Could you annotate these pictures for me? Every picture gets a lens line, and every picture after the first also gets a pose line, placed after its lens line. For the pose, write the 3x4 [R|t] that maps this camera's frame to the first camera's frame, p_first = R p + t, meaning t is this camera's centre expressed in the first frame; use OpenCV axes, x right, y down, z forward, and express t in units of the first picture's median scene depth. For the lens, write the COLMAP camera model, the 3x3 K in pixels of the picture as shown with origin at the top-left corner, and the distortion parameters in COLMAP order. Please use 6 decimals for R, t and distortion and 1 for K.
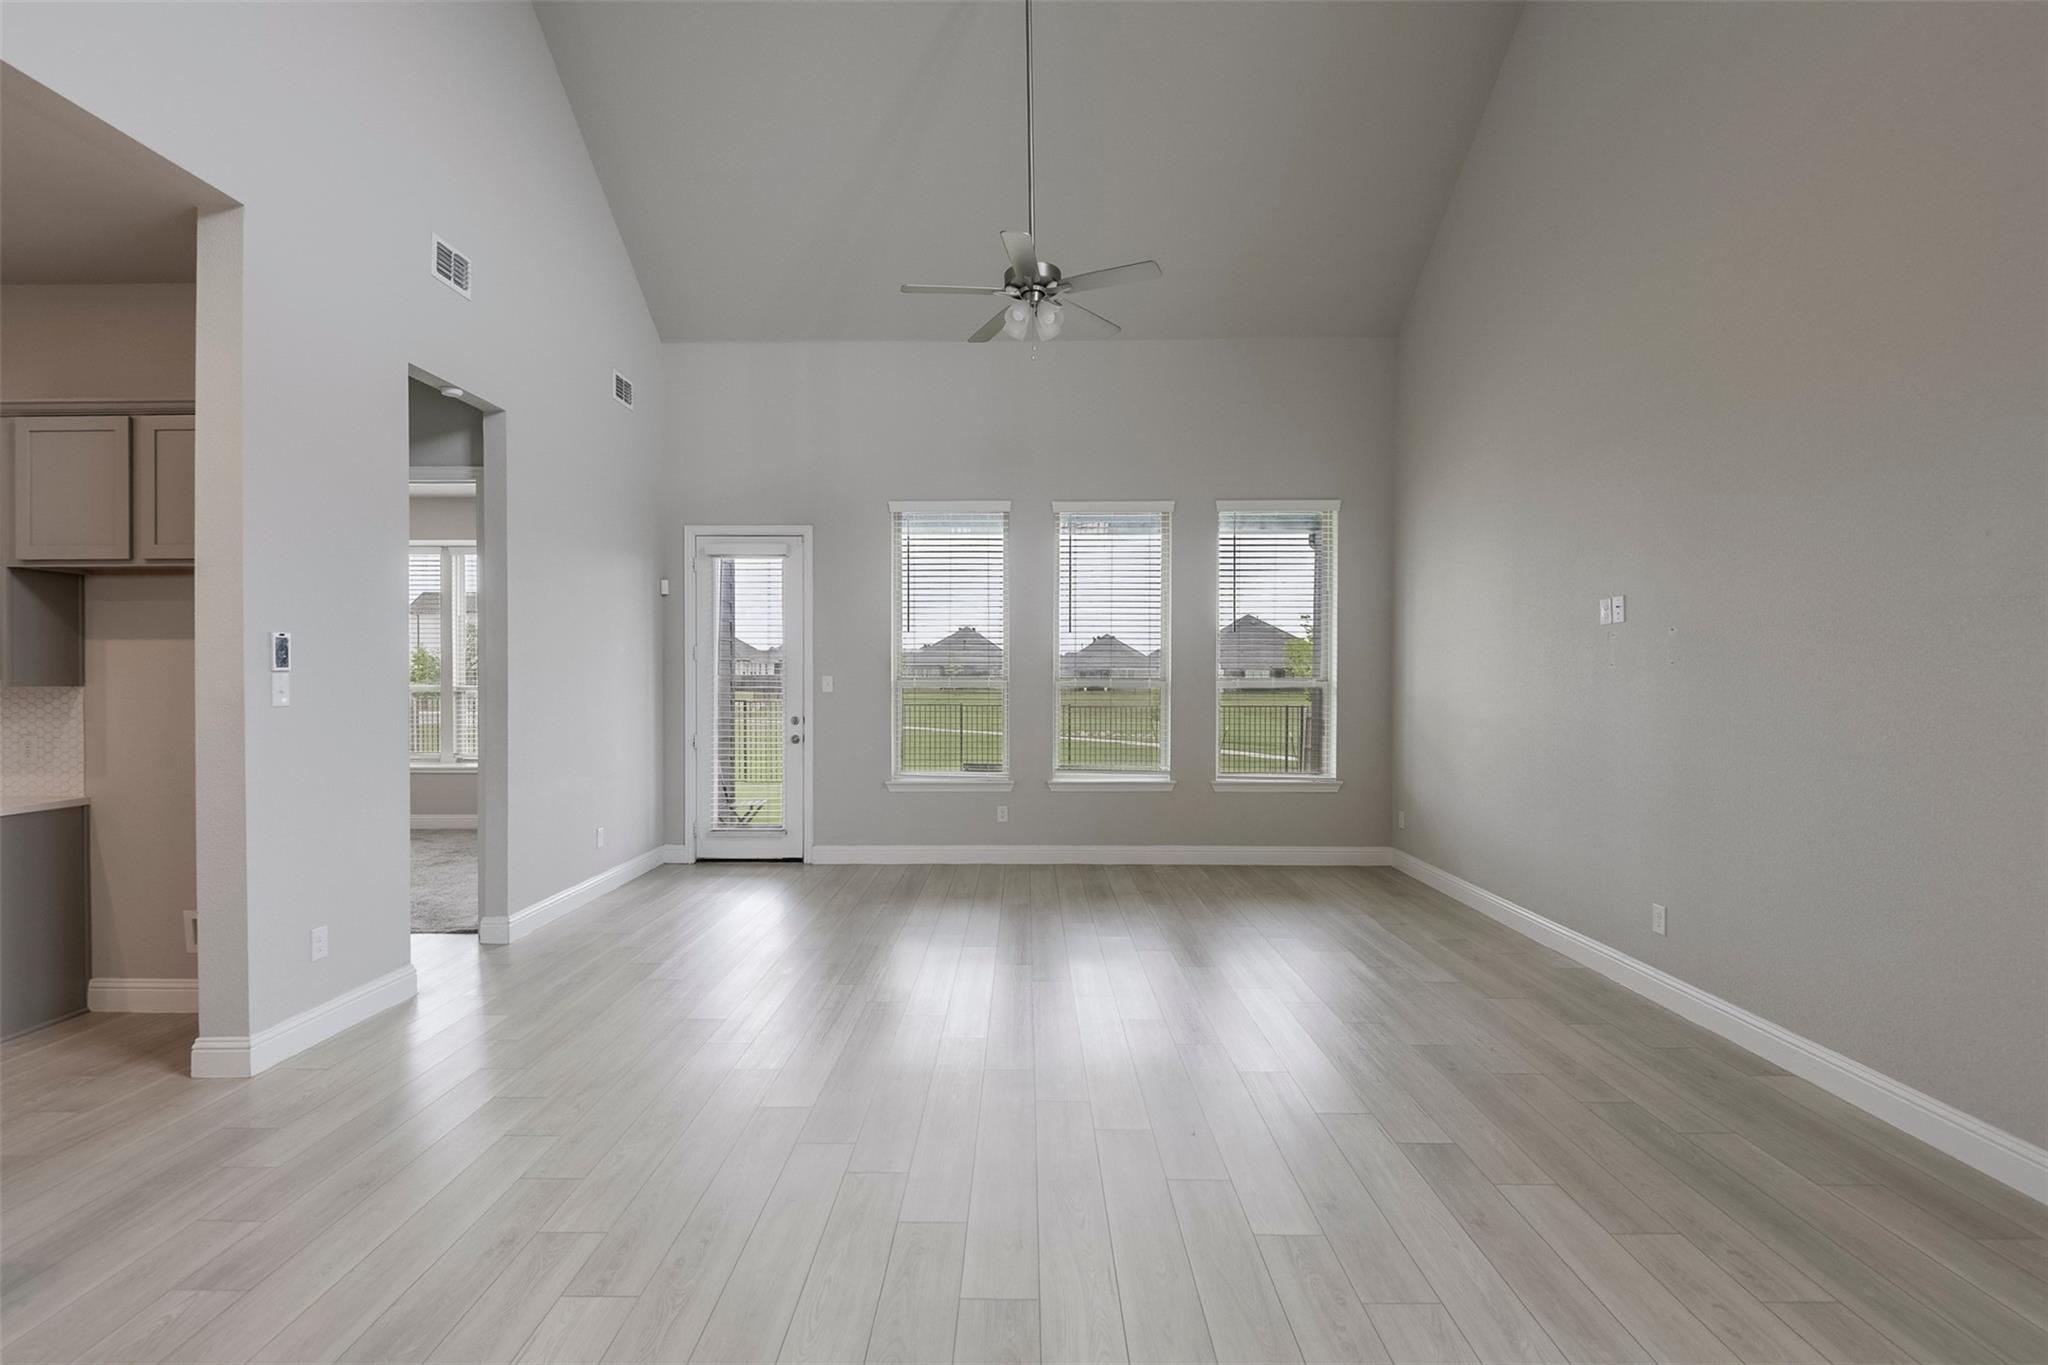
lens RADIAL K [[931.8, 0, 1022.9], [0, 931.8, 692.3], [0, 0, 1]] dist [0.031980, -0.024855]
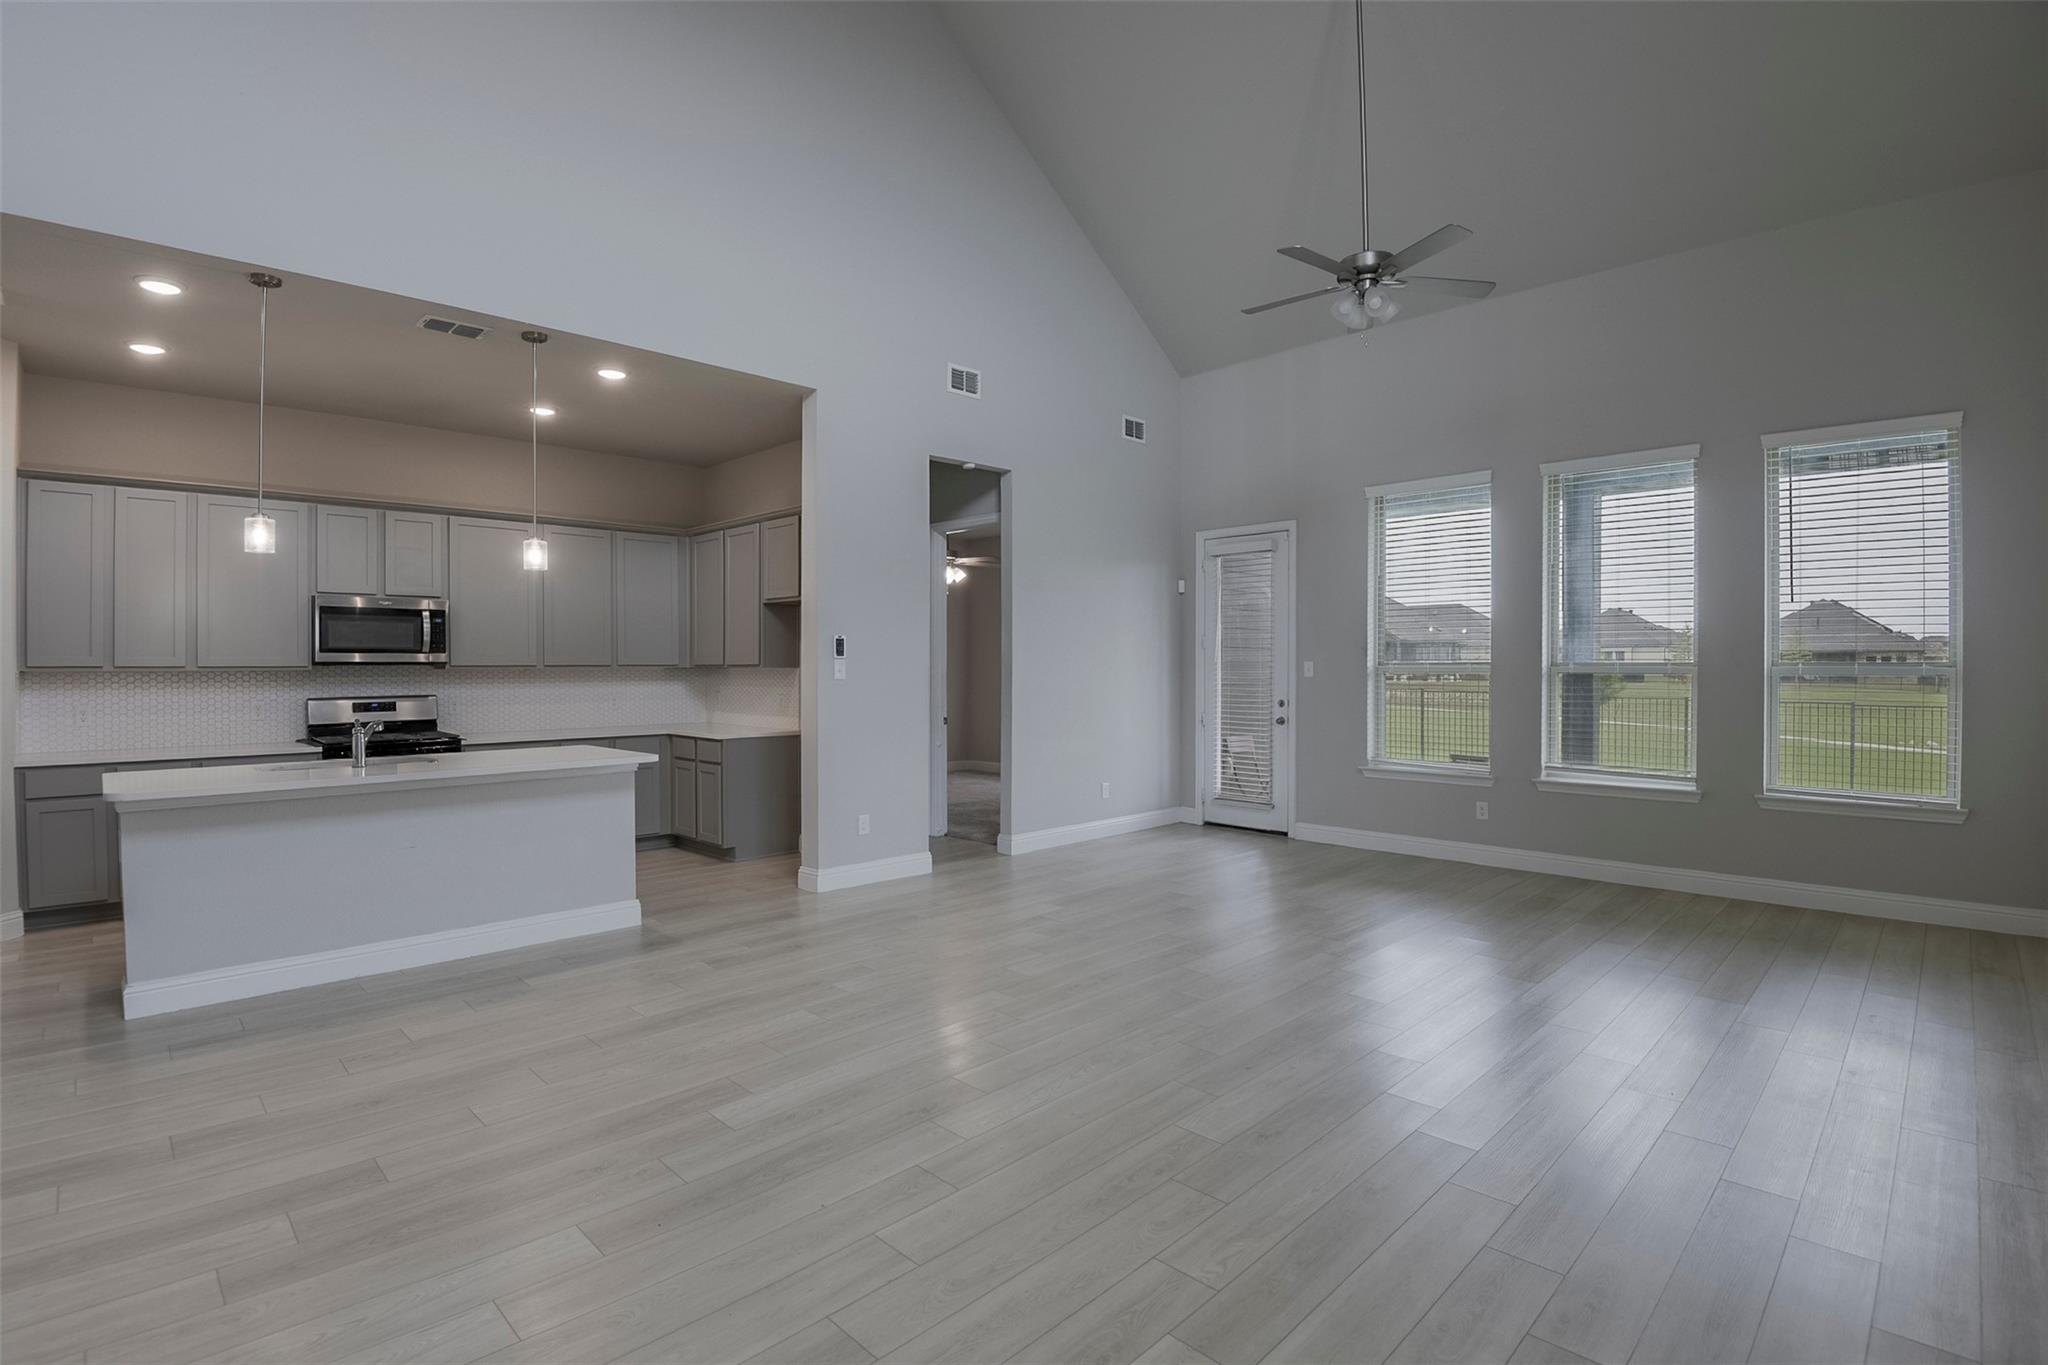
lens RADIAL K [[975.4, 0, 1024.0], [0, 975.4, 682.5], [0, 0, 1]] dist [0.000090, -0.000192]
pose [[0.710683, 0.010970, -0.703427, 0.337297], [-0.011039, 0.999929, 0.004441, 0.004723], [0.703426, 0.004610, 0.710754, -0.005101]]
